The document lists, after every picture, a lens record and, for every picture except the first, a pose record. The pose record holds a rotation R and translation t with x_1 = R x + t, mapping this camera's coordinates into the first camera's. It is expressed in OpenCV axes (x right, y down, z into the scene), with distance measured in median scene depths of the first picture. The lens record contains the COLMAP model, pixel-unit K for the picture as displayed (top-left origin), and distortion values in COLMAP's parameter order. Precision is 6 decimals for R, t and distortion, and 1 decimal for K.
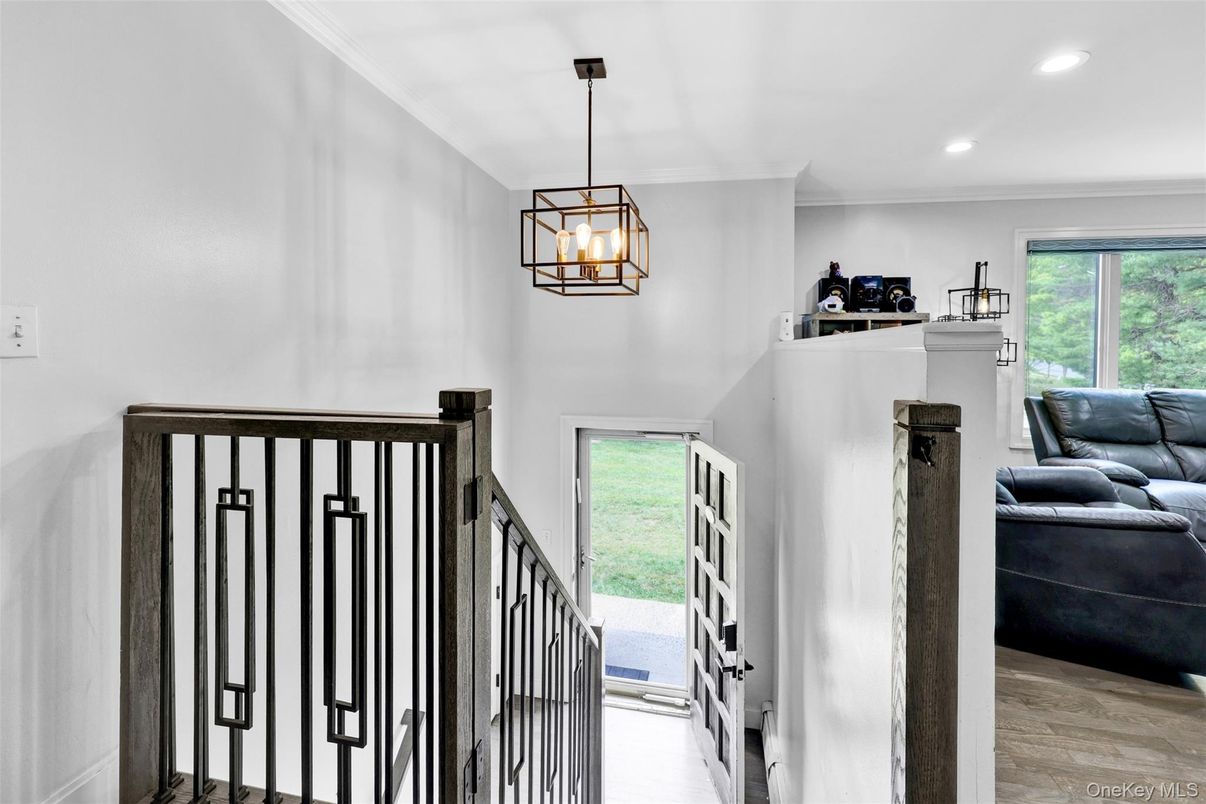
lens RADIAL K [[516.8, 0, 633.2], [0, 516.8, 351.8], [0, 0, 1]] dist [0.004025, 0.000436]
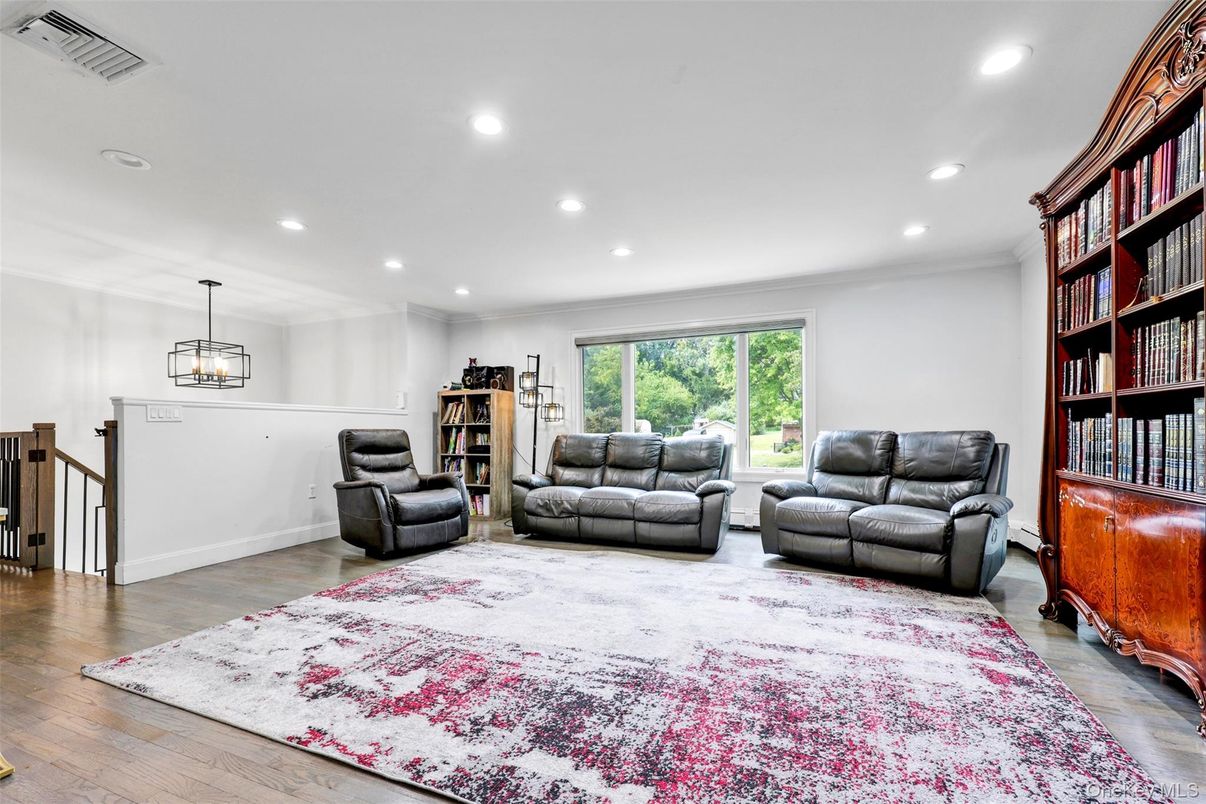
lens RADIAL K [[502.5, 0, 612.7], [0, 502.5, 432.3], [0, 0, 1]] dist [-0.003203, 0.001427]
pose [[0.980274, -0.019309, -0.196698, 1.302235], [0.019437, 0.999810, -0.001280, 0.070989], [0.196686, -0.002568, 0.980463, -0.467139]]
